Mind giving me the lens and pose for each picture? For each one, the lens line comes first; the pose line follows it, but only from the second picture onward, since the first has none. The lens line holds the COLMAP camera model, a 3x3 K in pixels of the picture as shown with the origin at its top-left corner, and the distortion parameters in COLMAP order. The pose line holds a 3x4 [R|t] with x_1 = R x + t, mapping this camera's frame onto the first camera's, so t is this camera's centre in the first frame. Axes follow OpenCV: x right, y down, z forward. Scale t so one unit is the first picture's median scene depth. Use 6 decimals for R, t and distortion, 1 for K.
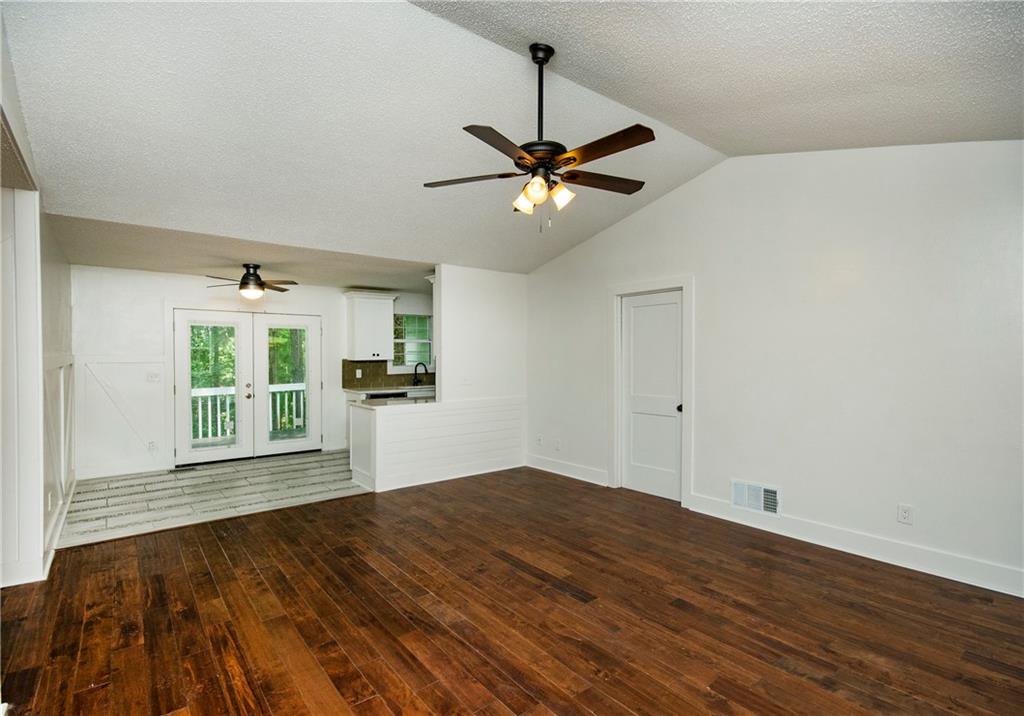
lens RADIAL K [[495.0, 0, 516.2], [0, 495.0, 357.5], [0, 0, 1]] dist [-0.001802, 0.000930]
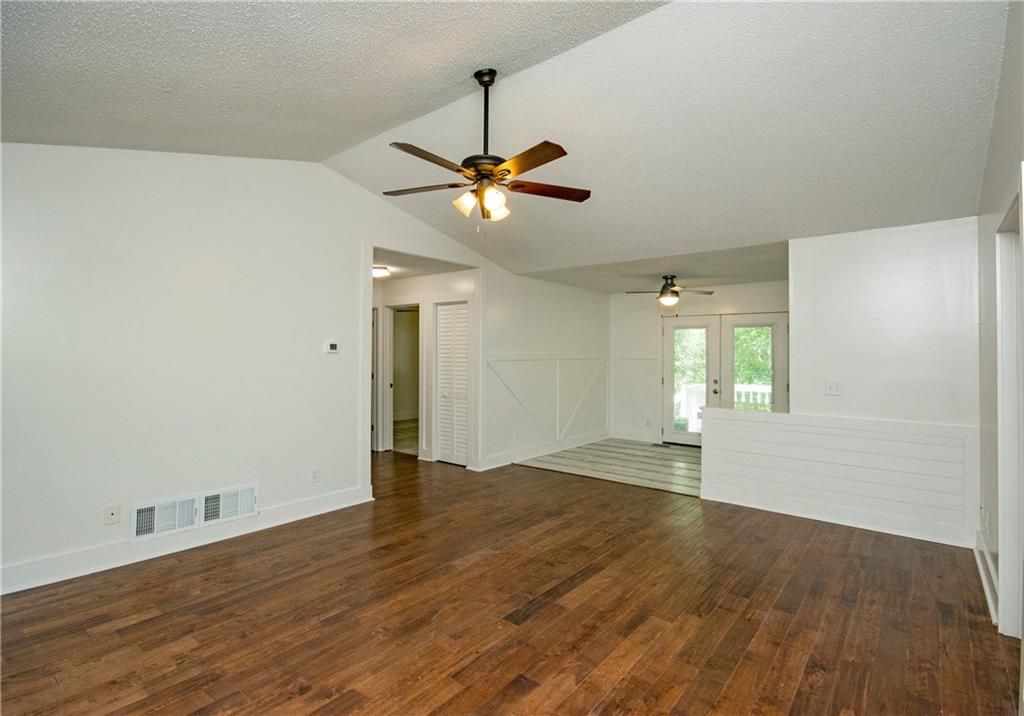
lens RADIAL K [[495.0, 0, 513.8], [0, 495.0, 353.2], [0, 0, 1]] dist [-0.001802, 0.000930]
pose [[0.211987, 0.000740, -0.977272, 0.598527], [-0.009916, 0.999950, -0.001394, -0.001520], [0.977222, 0.009986, 0.211984, 0.463425]]
